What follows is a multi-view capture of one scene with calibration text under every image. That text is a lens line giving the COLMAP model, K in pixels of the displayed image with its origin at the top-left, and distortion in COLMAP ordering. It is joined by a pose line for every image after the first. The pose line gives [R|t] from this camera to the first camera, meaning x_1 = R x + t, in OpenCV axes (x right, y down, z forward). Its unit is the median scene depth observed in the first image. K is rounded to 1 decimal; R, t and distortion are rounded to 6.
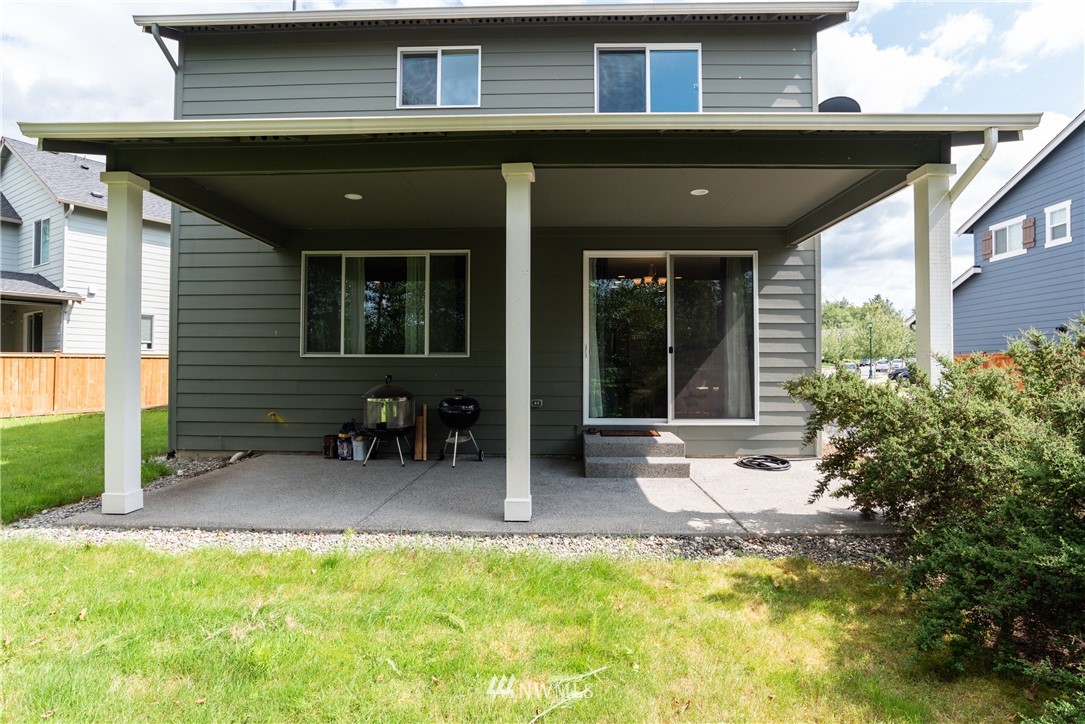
lens RADIAL K [[566.4, 0, 543.7], [0, 566.4, 354.5], [0, 0, 1]] dist [-0.046867, 0.020044]
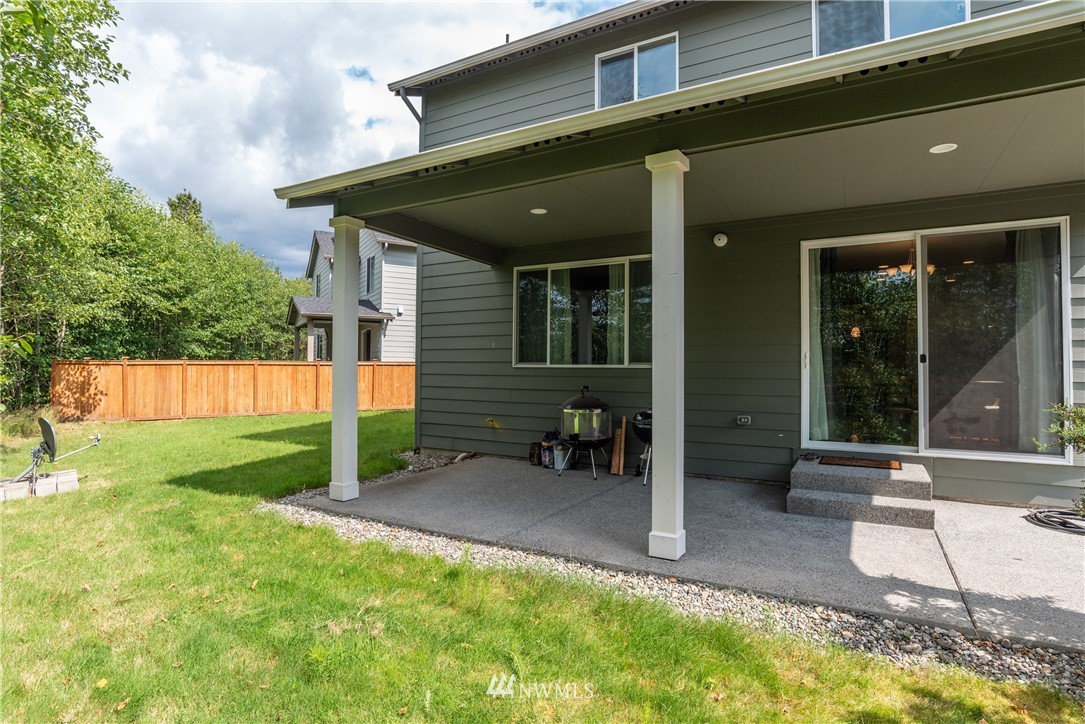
lens RADIAL K [[566.4, 0, 533.0], [0, 566.4, 355.1], [0, 0, 1]] dist [-0.046867, 0.020044]
pose [[0.880431, -0.009517, -0.474078, 0.133840], [0.006251, 0.999945, -0.008464, -0.011008], [0.474133, 0.004488, 0.880442, 0.089869]]
